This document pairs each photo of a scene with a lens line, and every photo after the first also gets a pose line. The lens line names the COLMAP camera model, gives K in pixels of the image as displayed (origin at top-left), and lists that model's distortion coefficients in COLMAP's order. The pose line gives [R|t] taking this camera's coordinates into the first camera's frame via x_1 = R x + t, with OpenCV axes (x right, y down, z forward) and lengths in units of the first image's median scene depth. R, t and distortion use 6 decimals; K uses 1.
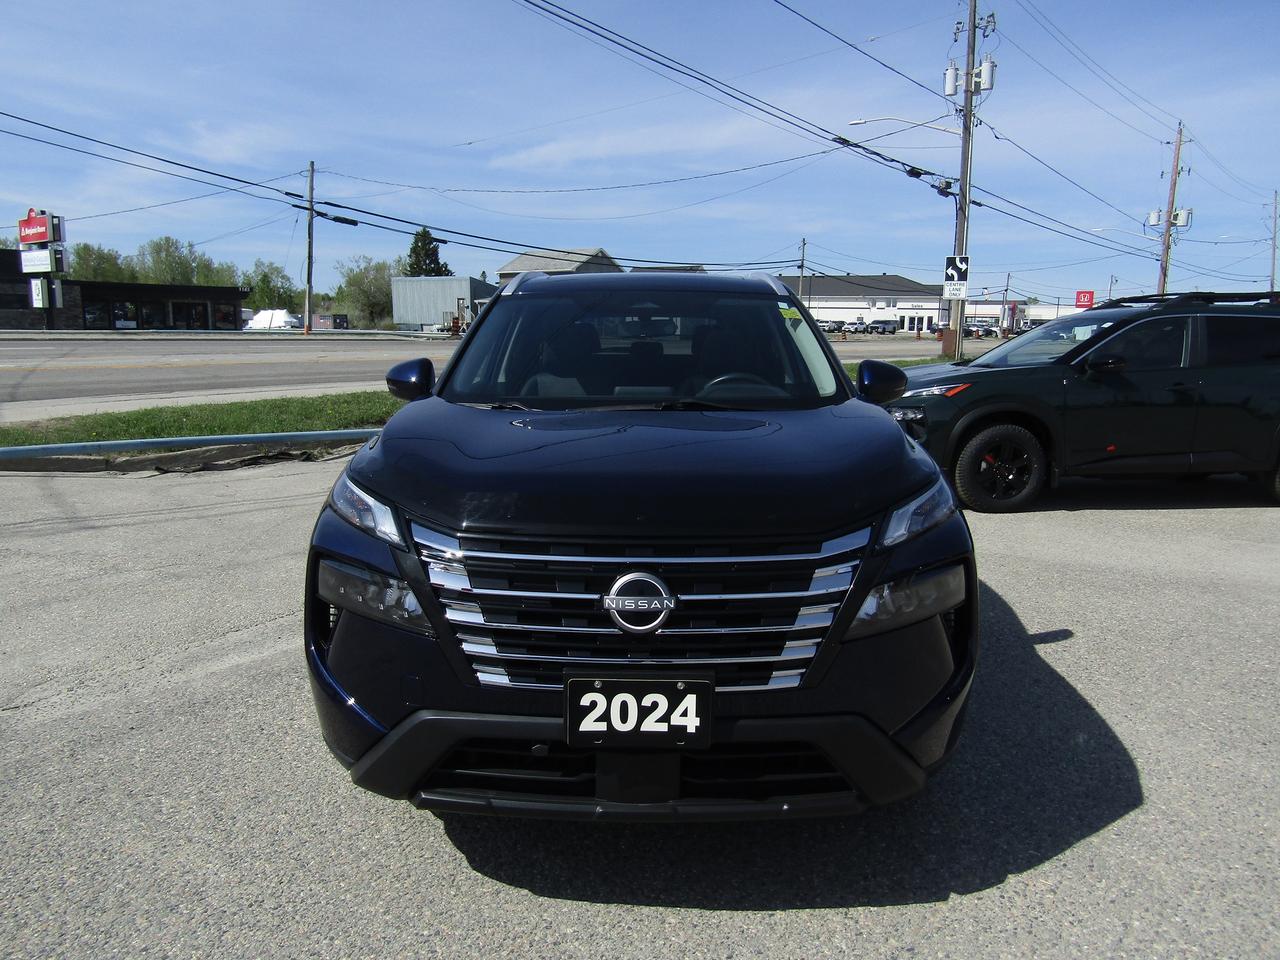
lens RADIAL K [[914.9, 0, 635.8], [0, 914.9, 486.6], [0, 0, 1]] dist [-0.006744, 0.000479]
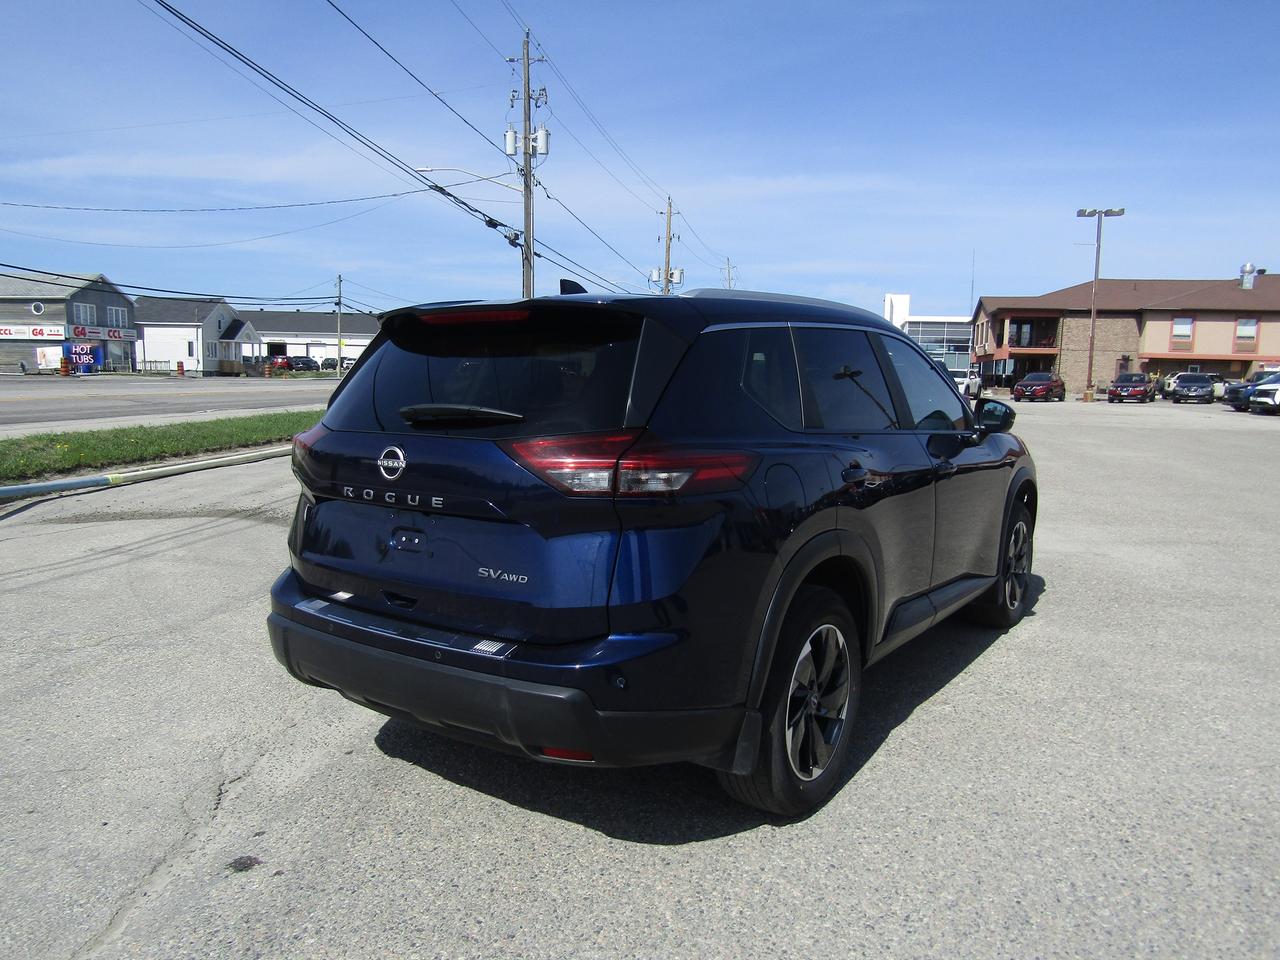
lens RADIAL K [[914.9, 0, 639.4], [0, 914.9, 484.8], [0, 0, 1]] dist [-0.006744, 0.000479]
pose [[0.868249, -0.055832, 0.492978, -0.085180], [0.076571, 0.996822, -0.021964, -0.000210], [-0.490185, 0.056818, 0.869765, -0.002588]]
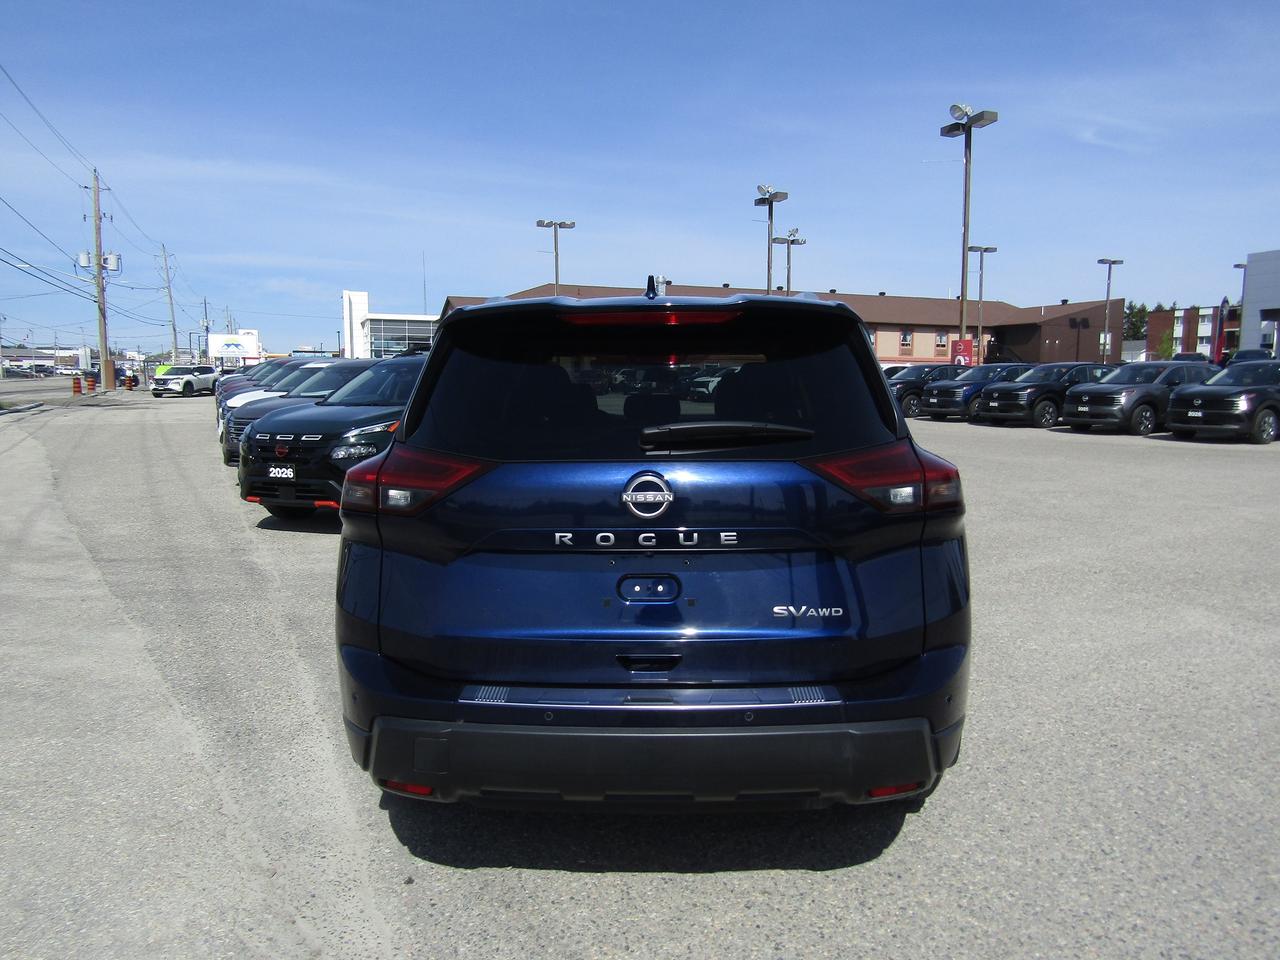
lens RADIAL K [[914.9, 0, 639.8], [0, 914.9, 483.6], [0, 0, 1]] dist [-0.006744, 0.000479]
pose [[0.452745, -0.113794, 0.884349, -0.123821], [0.154501, 0.986832, 0.047884, -0.010095], [-0.878152, 0.114954, 0.464364, 0.049895]]
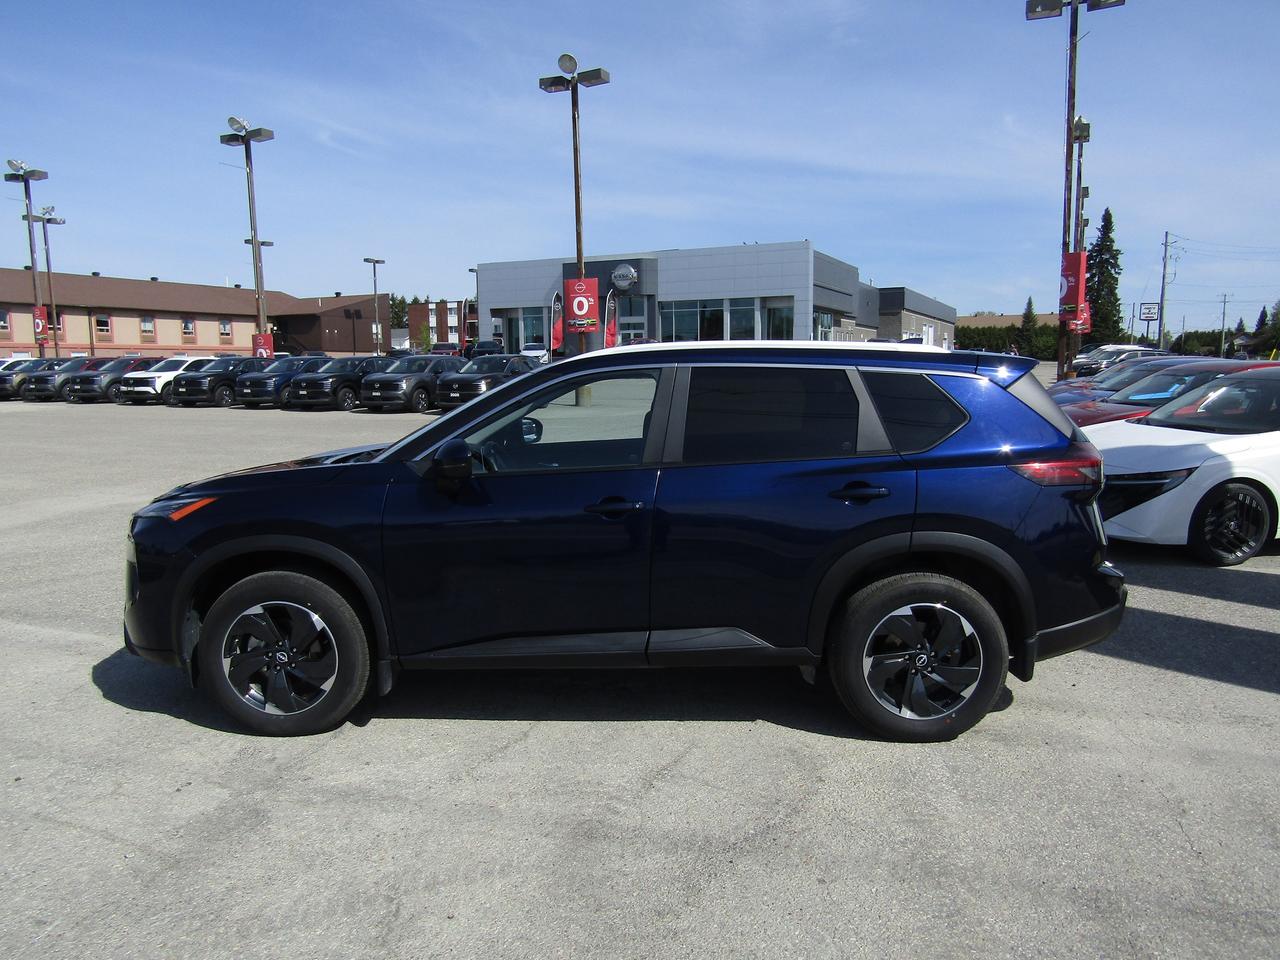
lens RADIAL K [[914.9, 0, 642.2], [0, 914.9, 474.8], [0, 0, 1]] dist [-0.006744, 0.000479]
pose [[-0.276959, -0.129499, 0.952115, -0.255578], [0.170731, 0.968478, 0.181388, -0.020528], [-0.945592, 0.212793, -0.246119, 0.060500]]
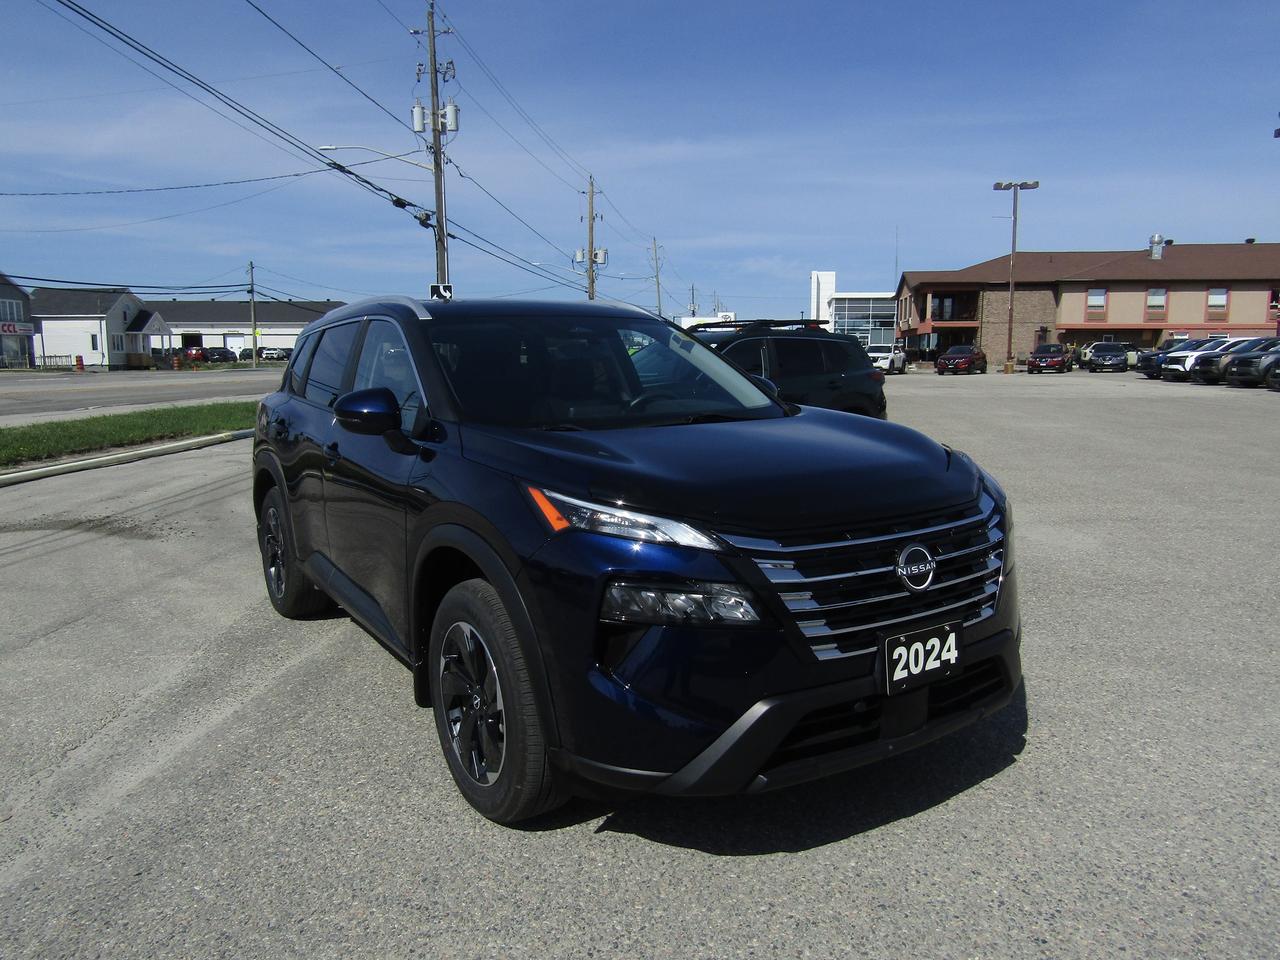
lens RADIAL K [[914.9, 0, 641.3], [0, 914.9, 481.7], [0, 0, 1]] dist [-0.006744, 0.000479]
pose [[0.828764, -0.092789, 0.551852, -0.061957], [0.110958, 0.993825, 0.000467, -0.001921], [-0.548487, 0.060845, 0.833942, 0.010544]]
